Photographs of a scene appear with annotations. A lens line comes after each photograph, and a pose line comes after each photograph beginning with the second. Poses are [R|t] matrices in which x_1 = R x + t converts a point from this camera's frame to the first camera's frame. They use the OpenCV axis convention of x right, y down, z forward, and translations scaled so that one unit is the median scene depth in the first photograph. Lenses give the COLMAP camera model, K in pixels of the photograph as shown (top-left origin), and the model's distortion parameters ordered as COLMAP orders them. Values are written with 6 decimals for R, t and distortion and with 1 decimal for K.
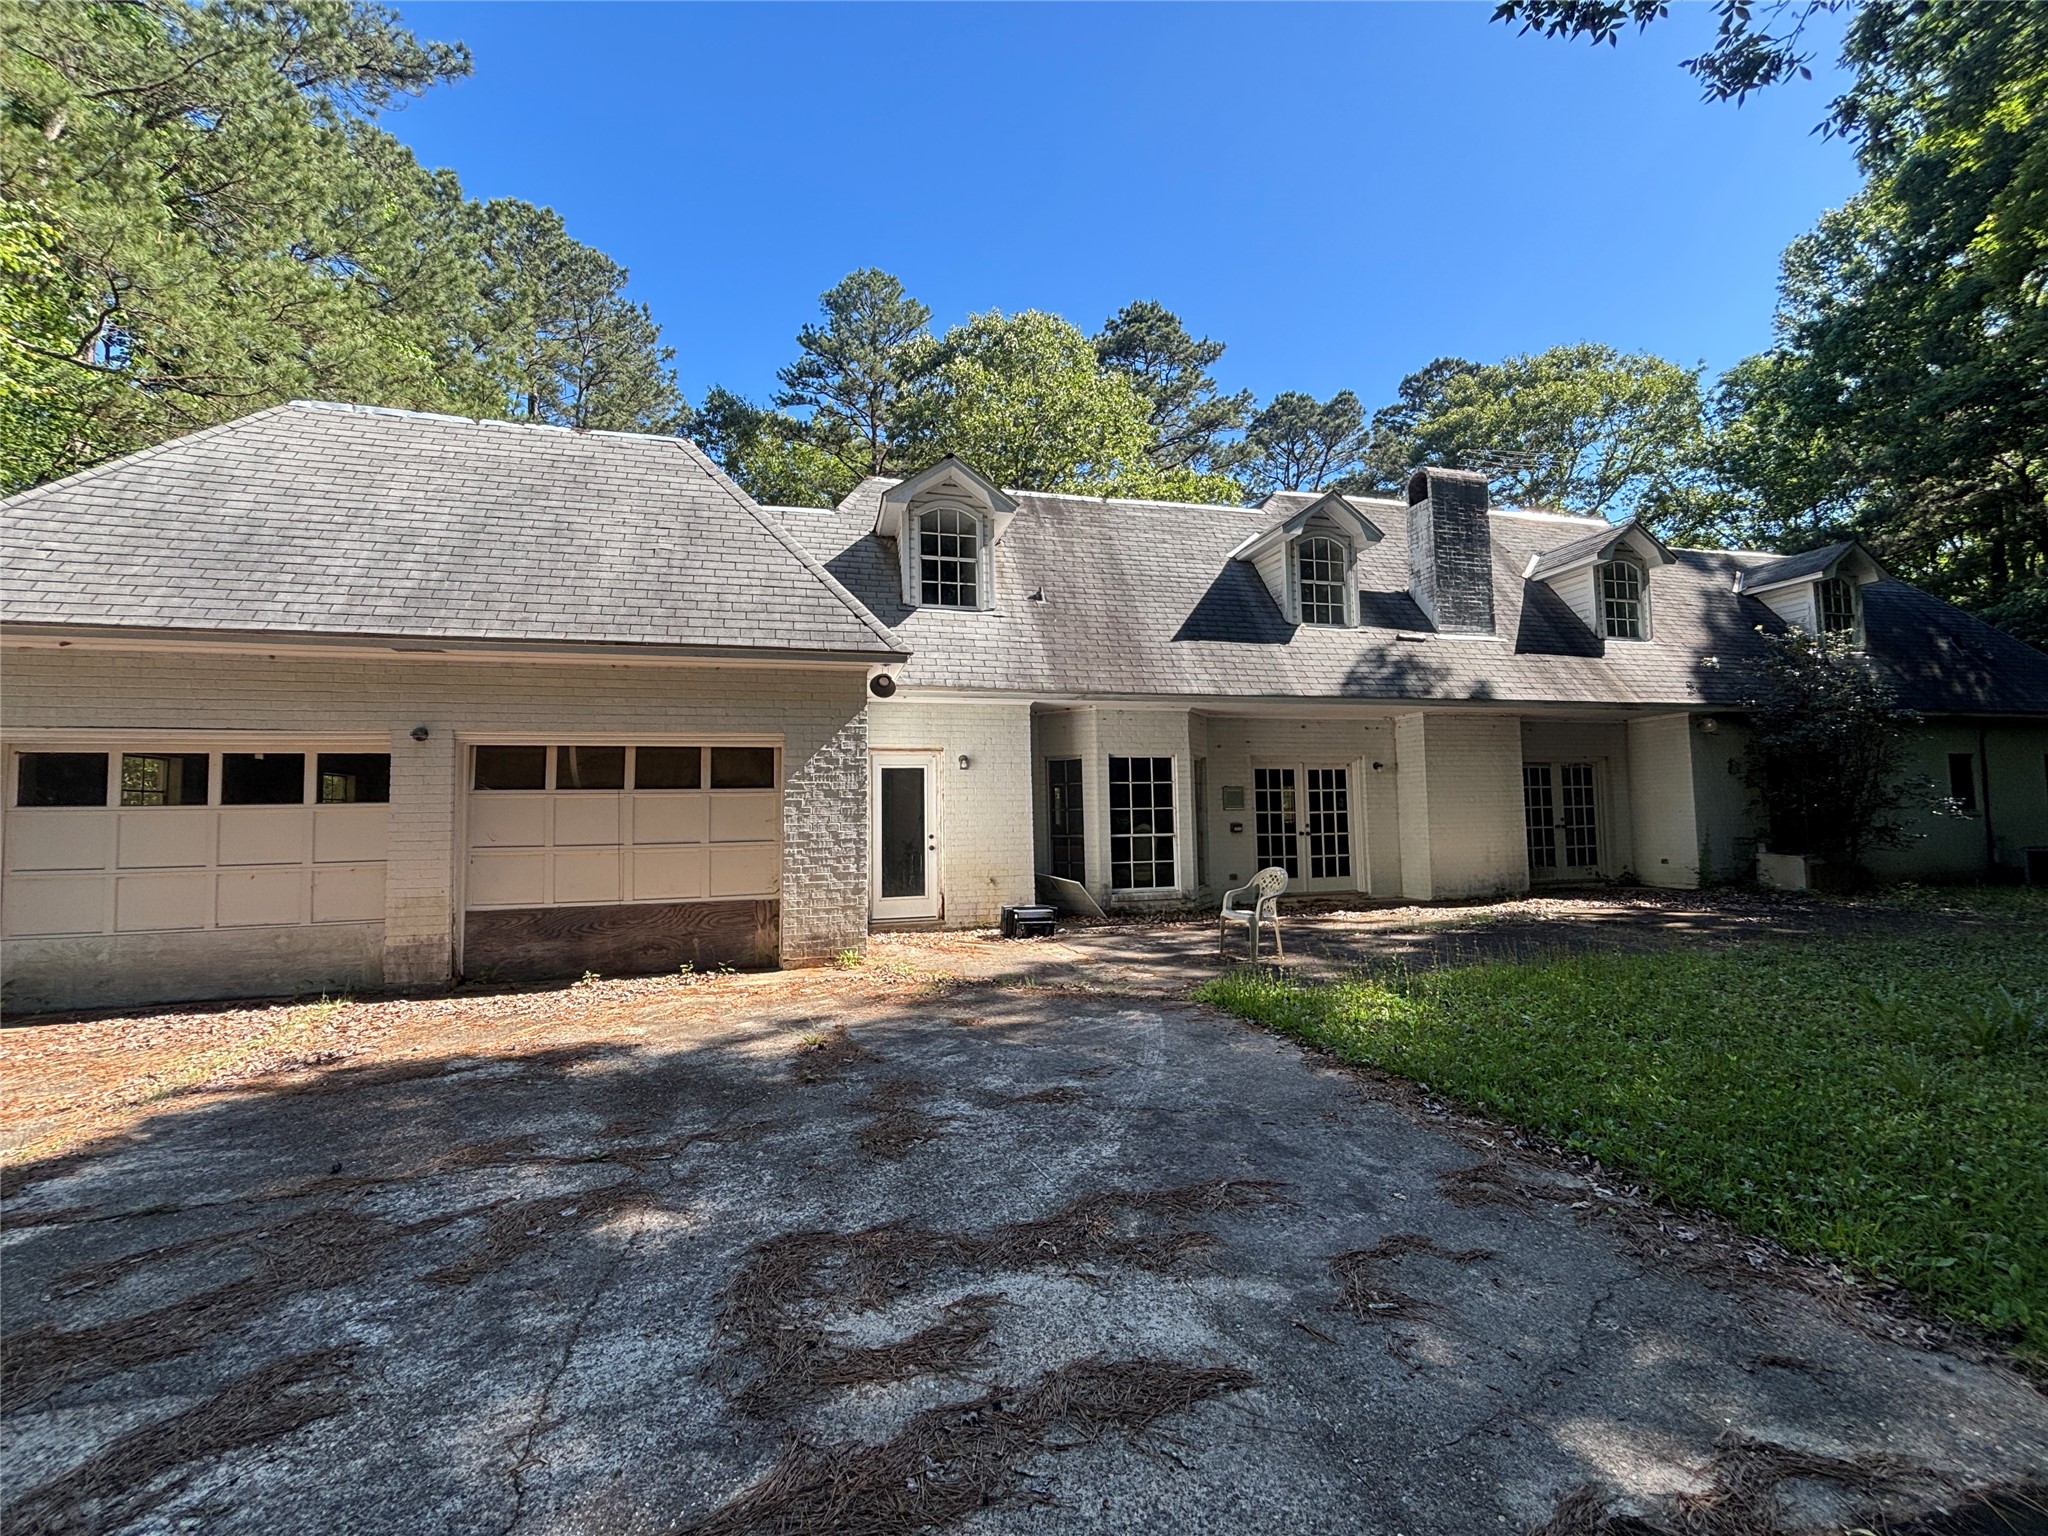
lens RADIAL K [[830.1, 0, 1023.5], [0, 830.1, 767.6], [0, 0, 1]] dist [-0.000340, 0.000315]
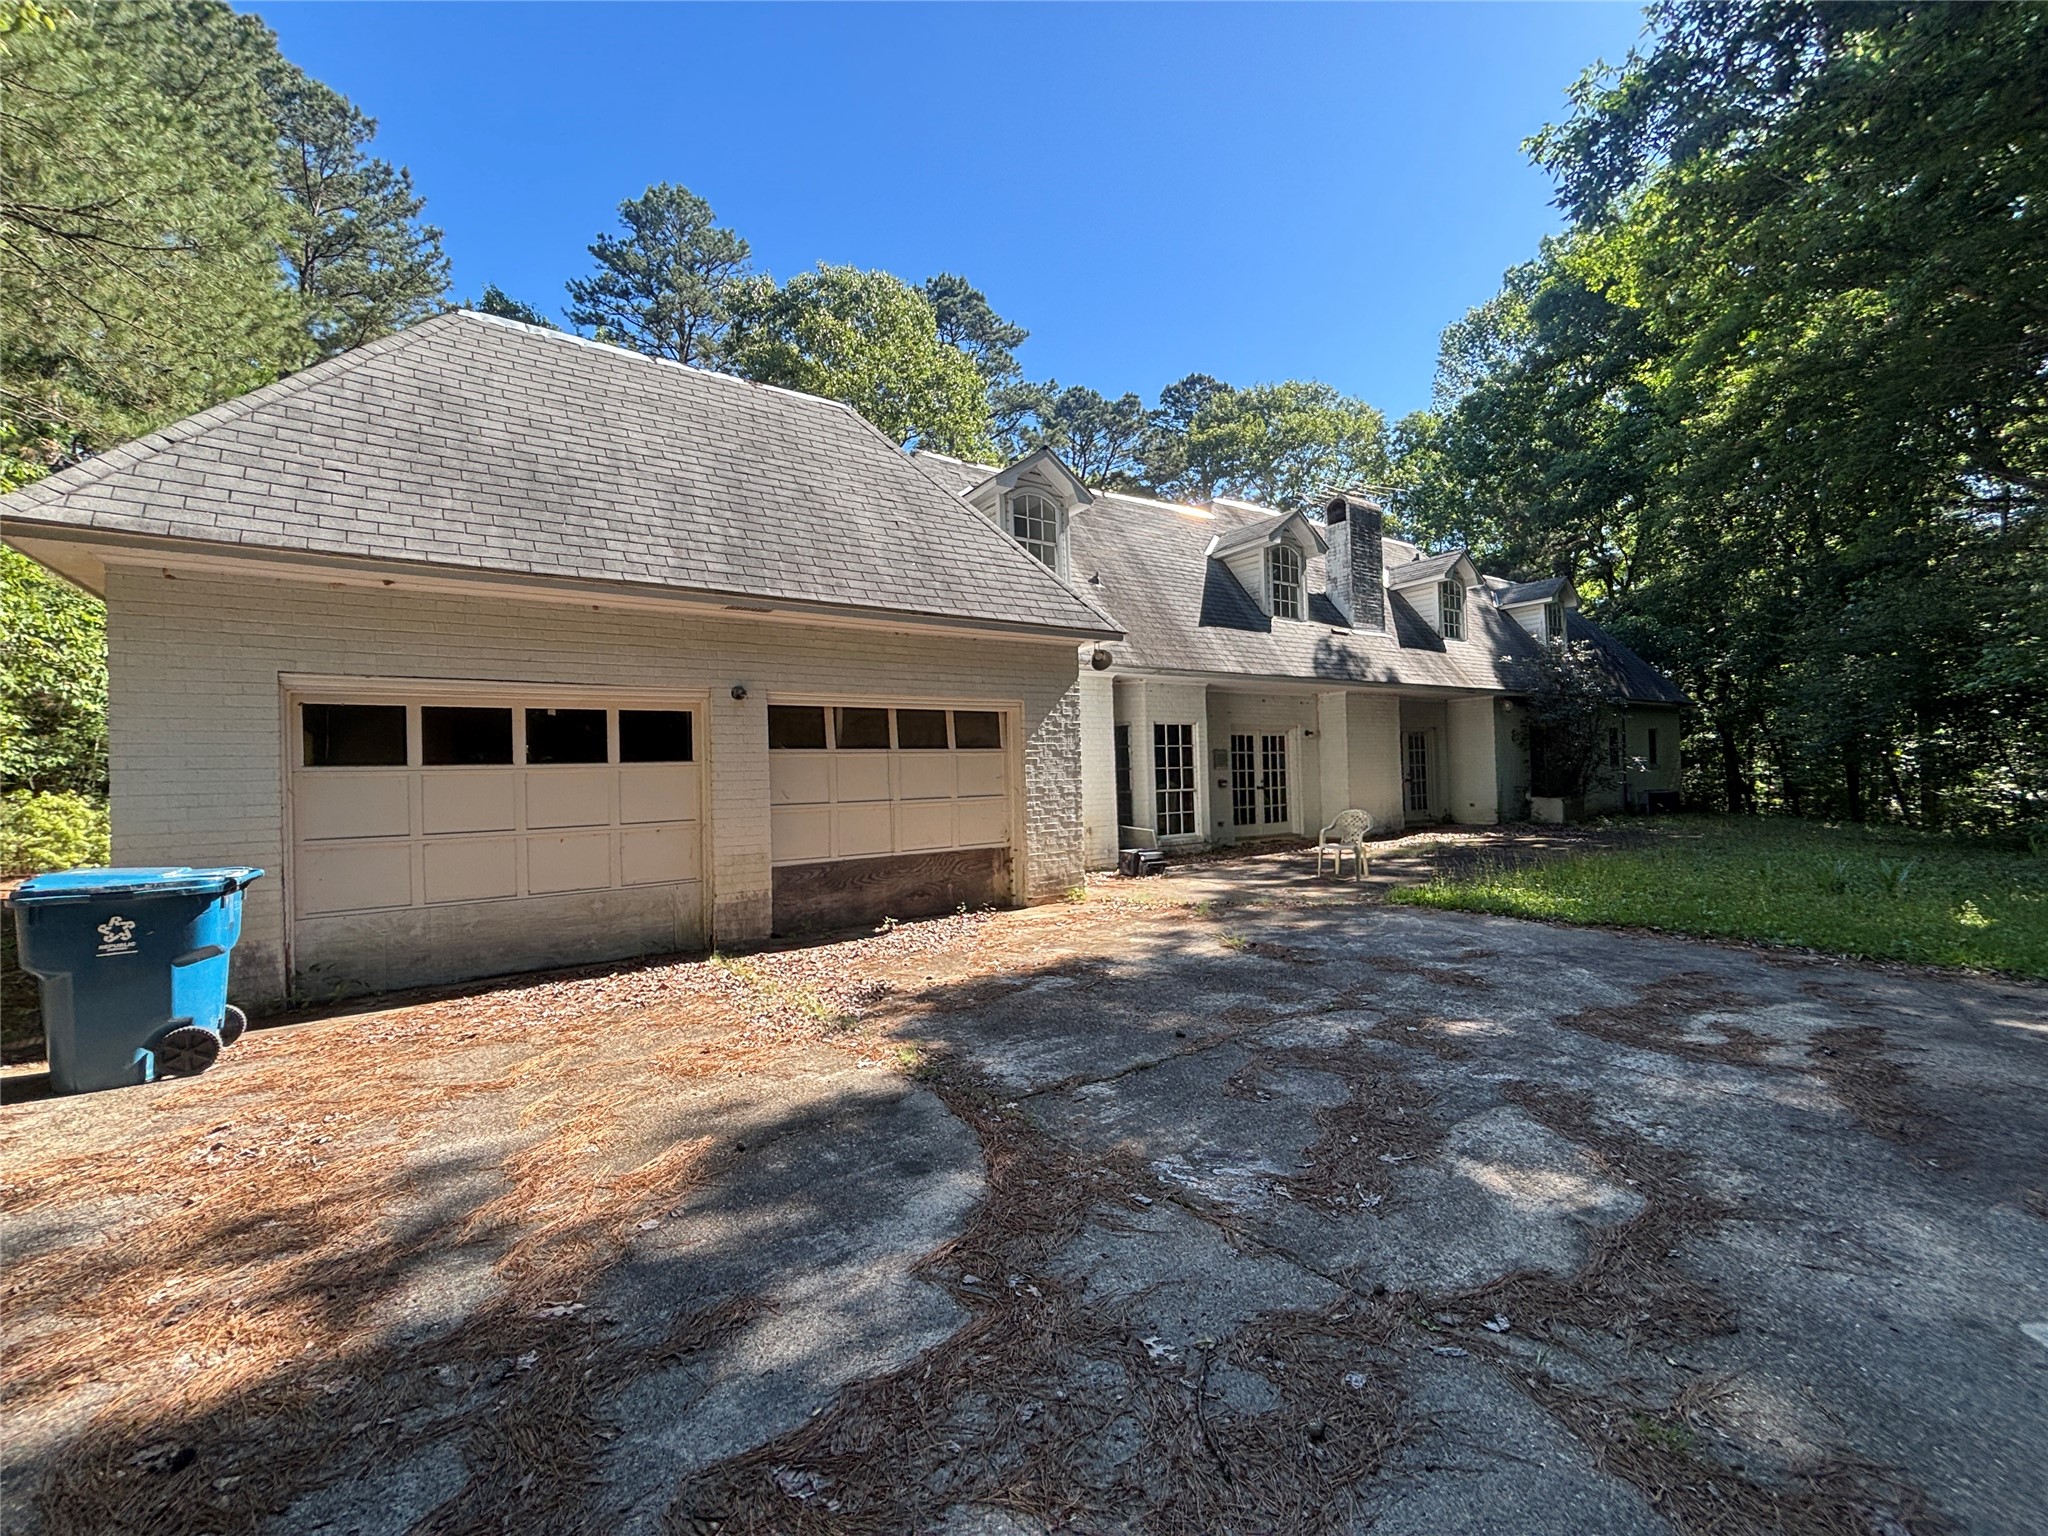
lens RADIAL K [[830.1, 0, 1021.6], [0, 830.1, 768.8], [0, 0, 1]] dist [-0.000340, 0.000315]
pose [[0.941759, -0.006027, 0.336234, -0.459095], [-0.008060, 0.999148, 0.040487, 0.005059], [-0.336192, -0.040840, 0.940908, -0.038181]]
